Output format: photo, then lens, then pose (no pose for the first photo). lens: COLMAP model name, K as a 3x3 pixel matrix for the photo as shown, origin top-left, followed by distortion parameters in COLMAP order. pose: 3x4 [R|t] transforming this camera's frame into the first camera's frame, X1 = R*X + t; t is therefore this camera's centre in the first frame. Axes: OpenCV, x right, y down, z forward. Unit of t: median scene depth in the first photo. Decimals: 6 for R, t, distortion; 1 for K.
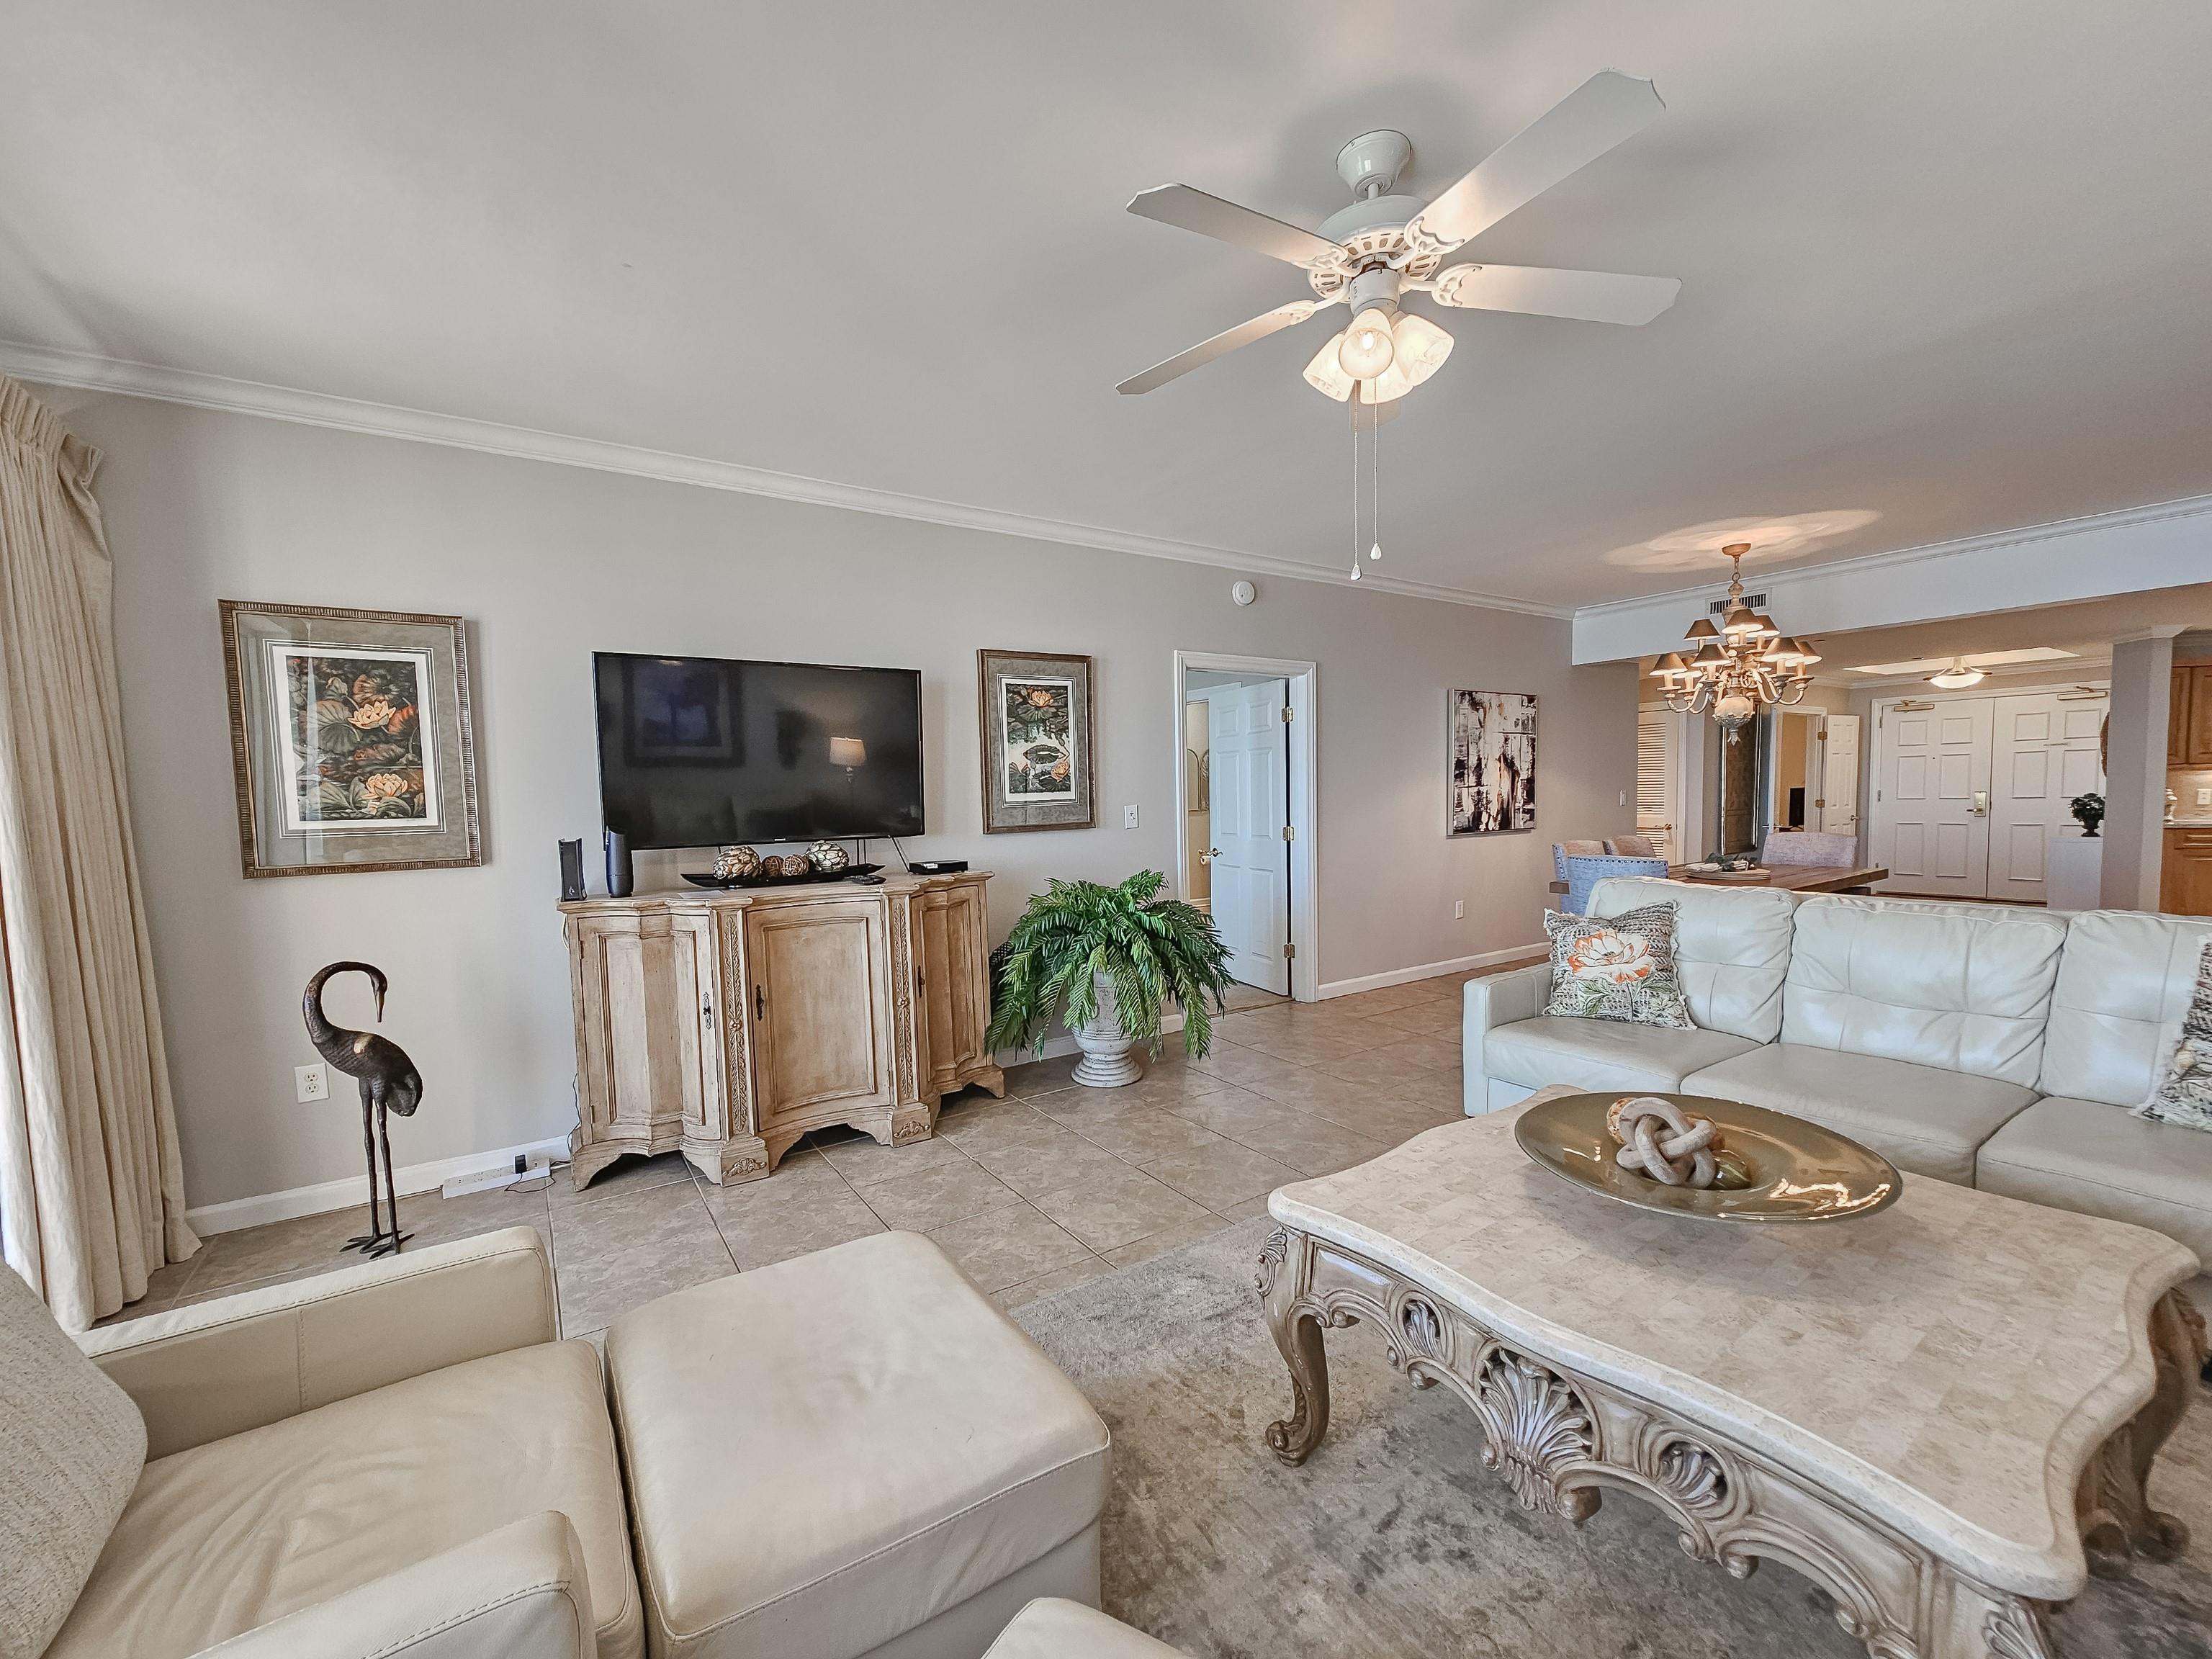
lens RADIAL K [[897.4, 0, 1106.2], [0, 897.4, 854.1], [0, 0, 1]] dist [0.000945, -0.000094]
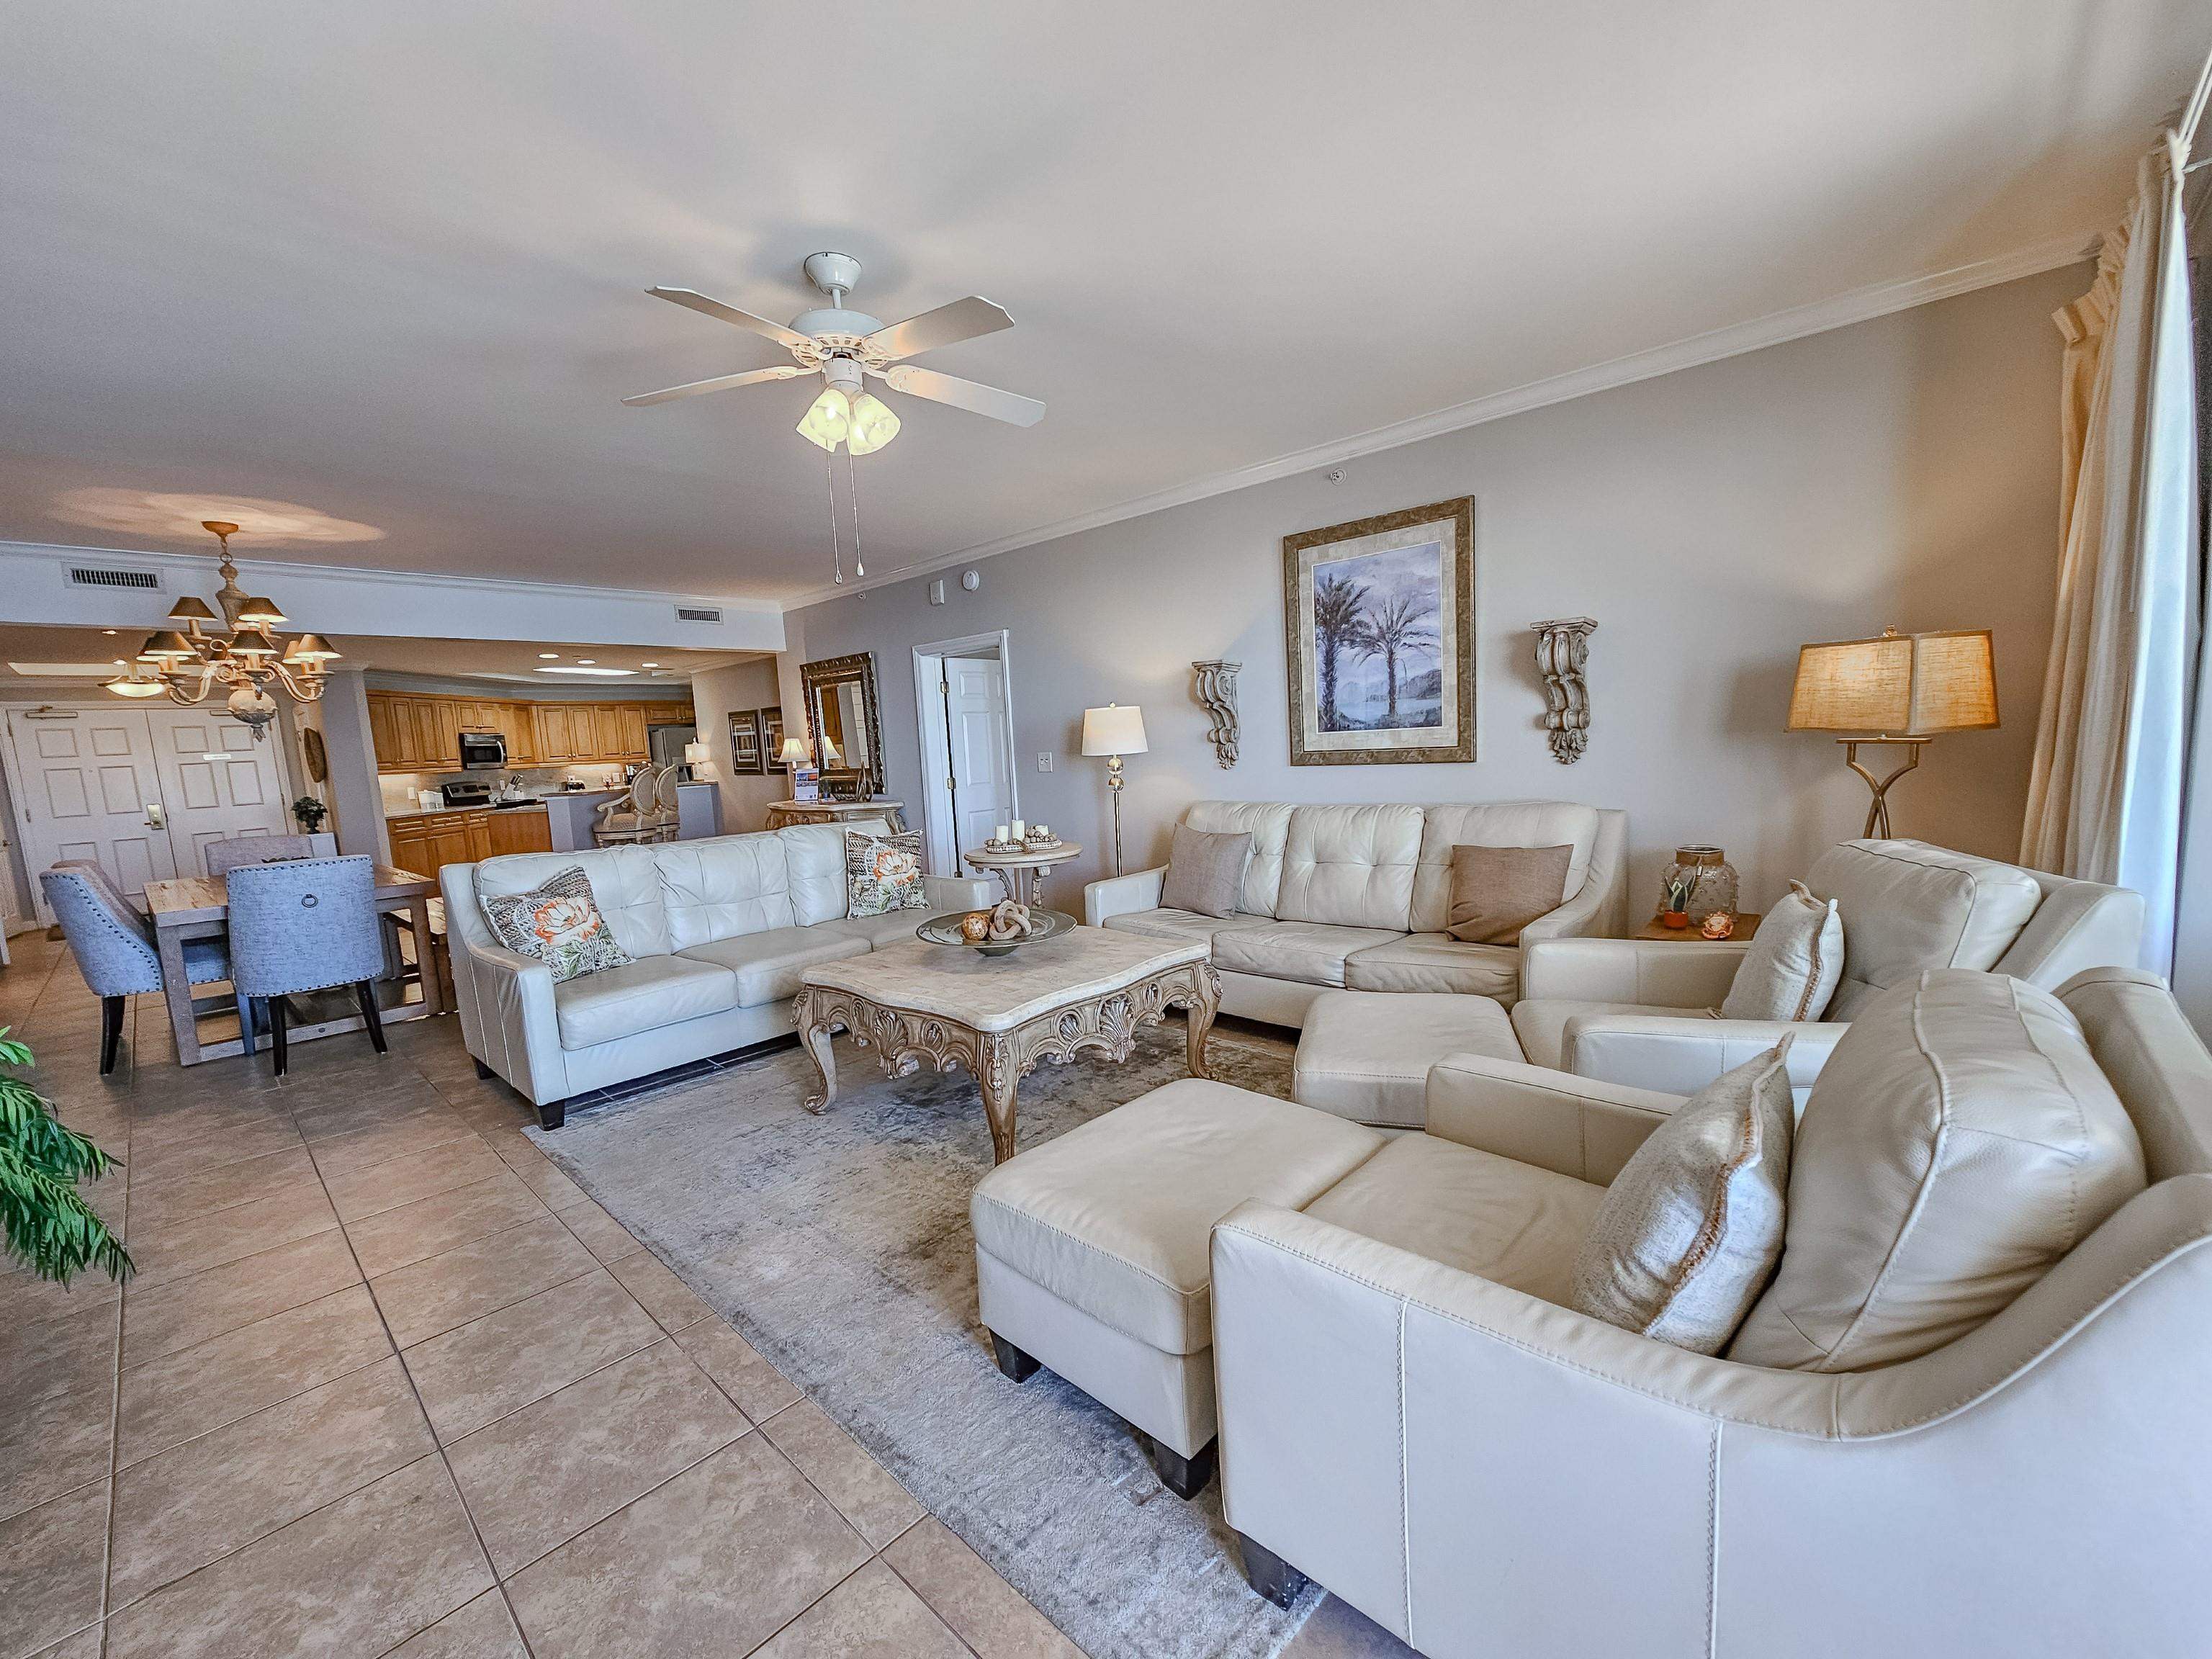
lens RADIAL K [[901.7, 0, 1112.7], [0, 901.7, 854.5], [0, 0, 1]] dist [-0.000270, 0.000229]
pose [[-0.224820, -0.090916, 0.970150, -0.723234], [0.120676, 0.985375, 0.120308, -0.021431], [-0.966899, 0.144122, -0.210560, 0.623801]]
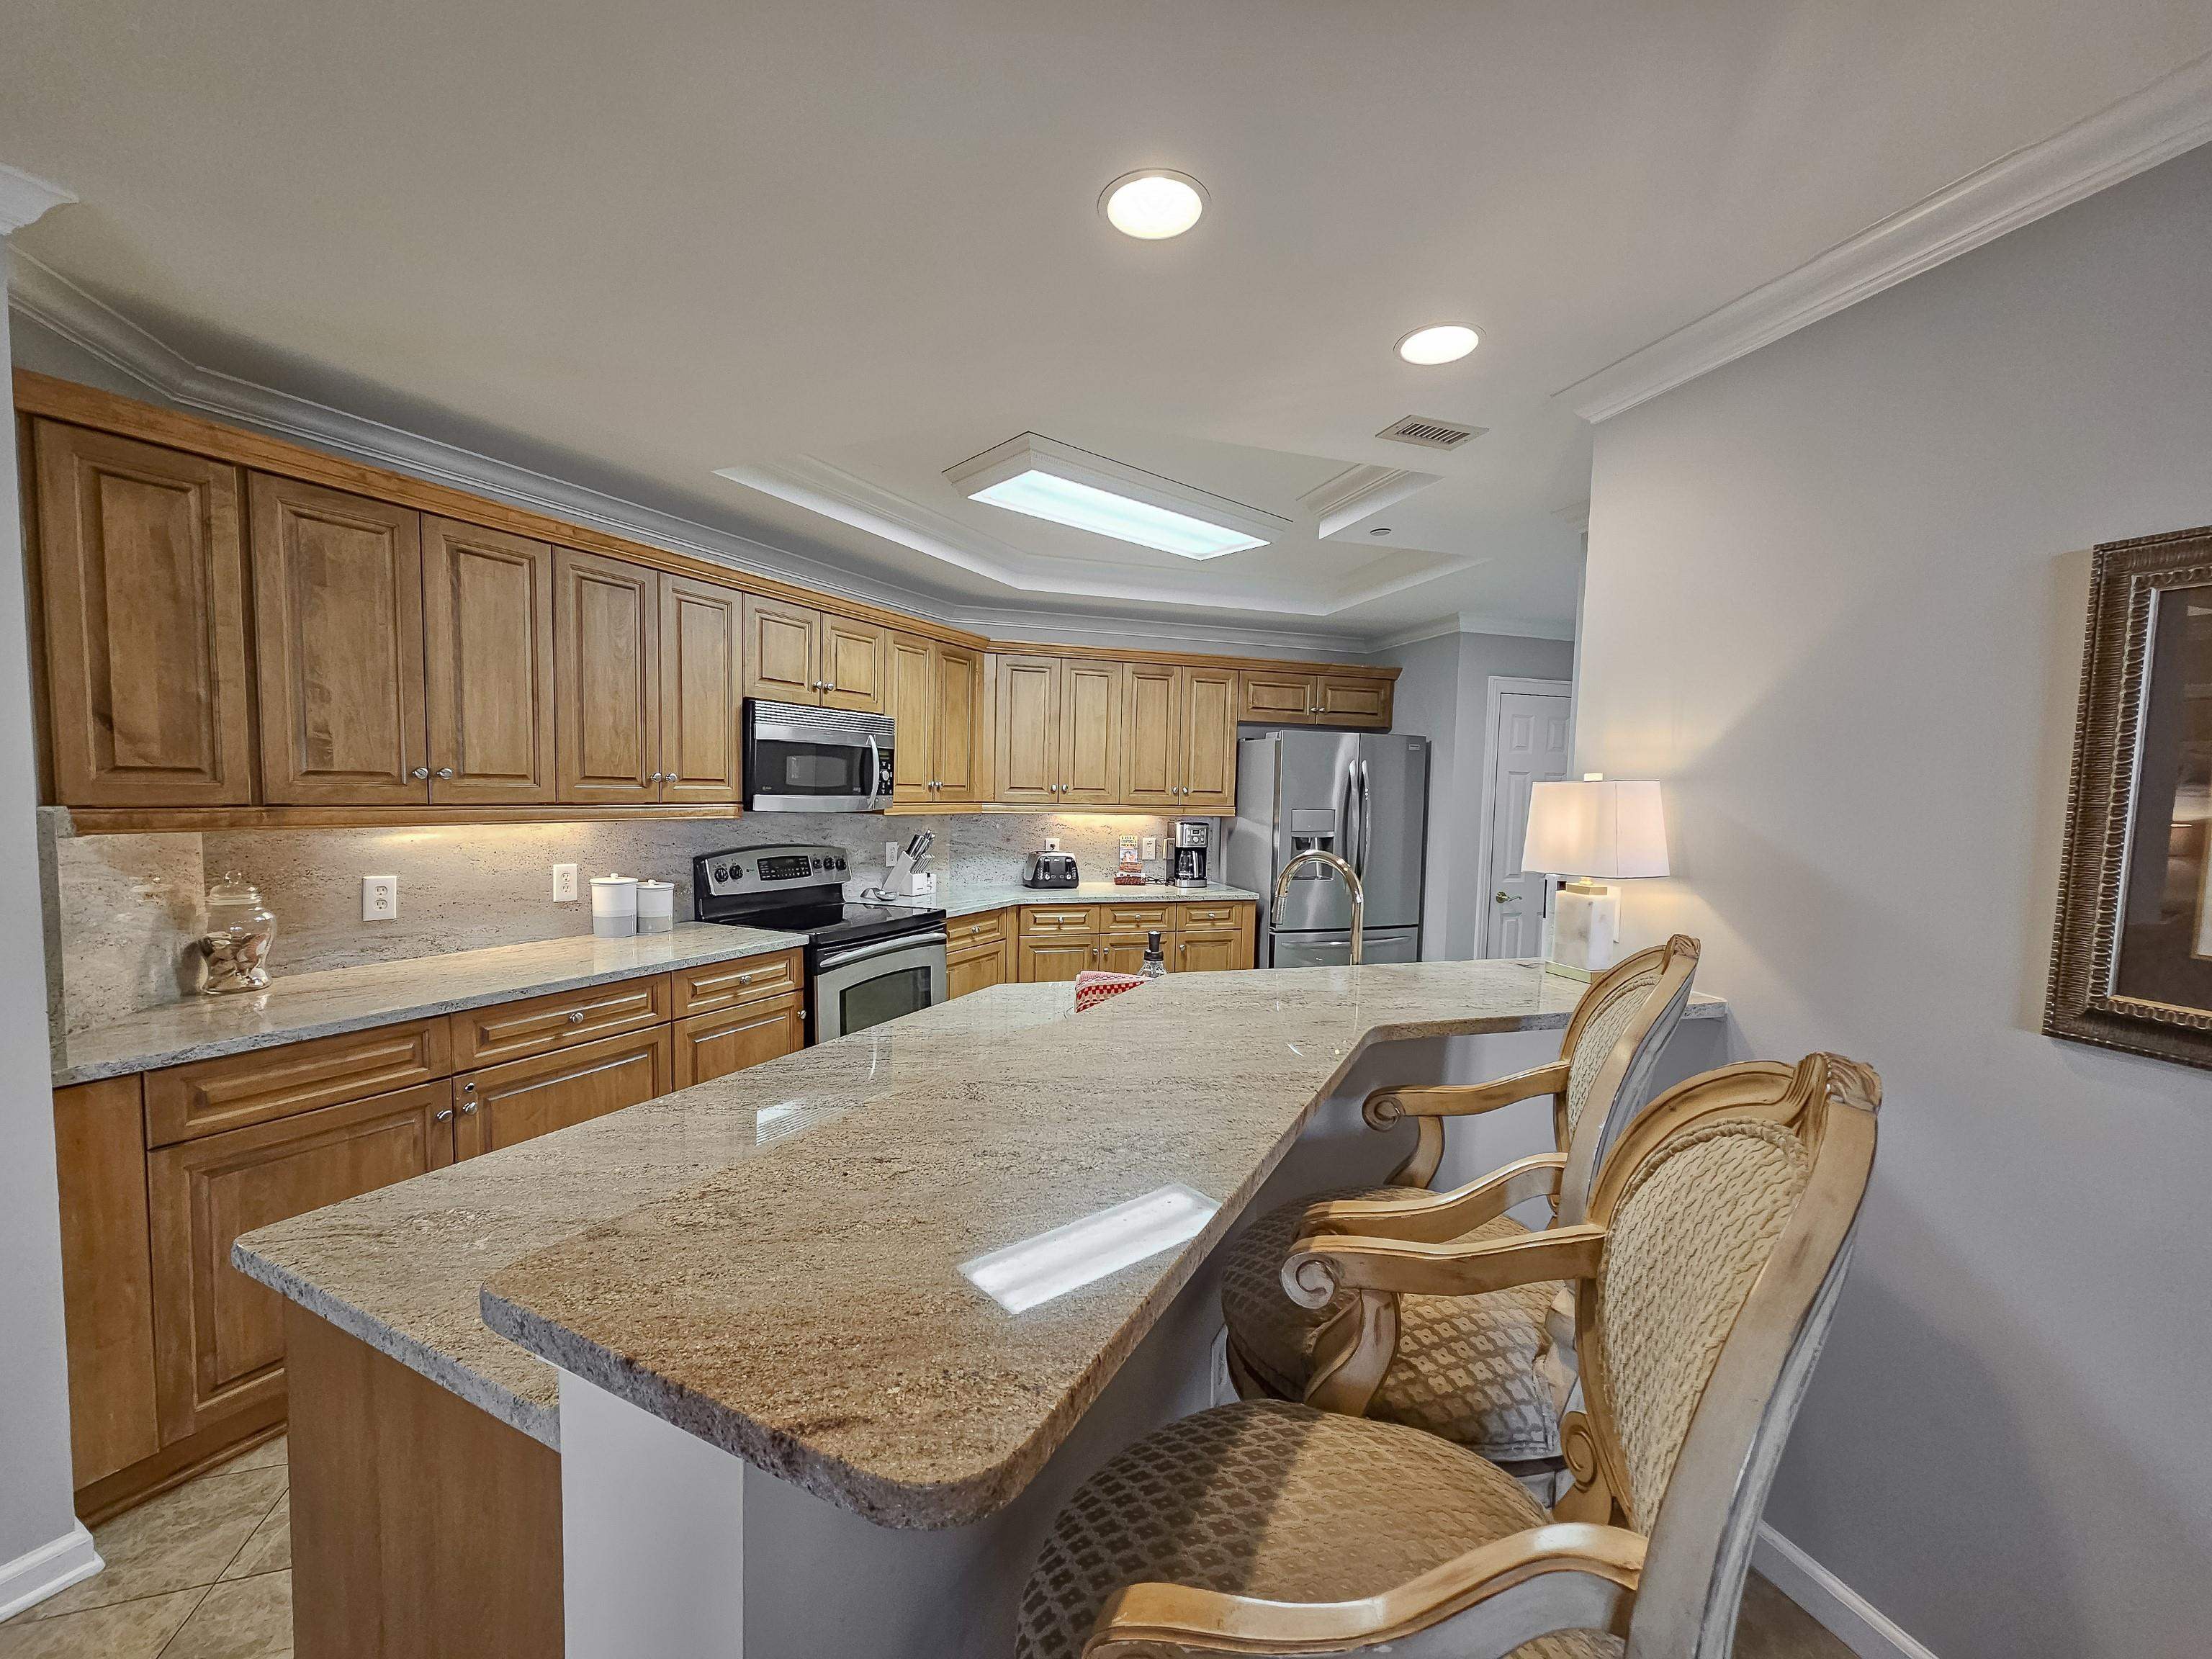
lens RADIAL K [[901.7, 0, 1112.7], [0, 901.7, 854.5], [0, 0, 1]] dist [-0.000270, 0.000229]
pose [[0.278522, -0.039610, 0.959613, 2.393920], [0.033806, 0.998934, 0.031421, -0.202577], [-0.959835, 0.023689, 0.279564, 1.556765]]
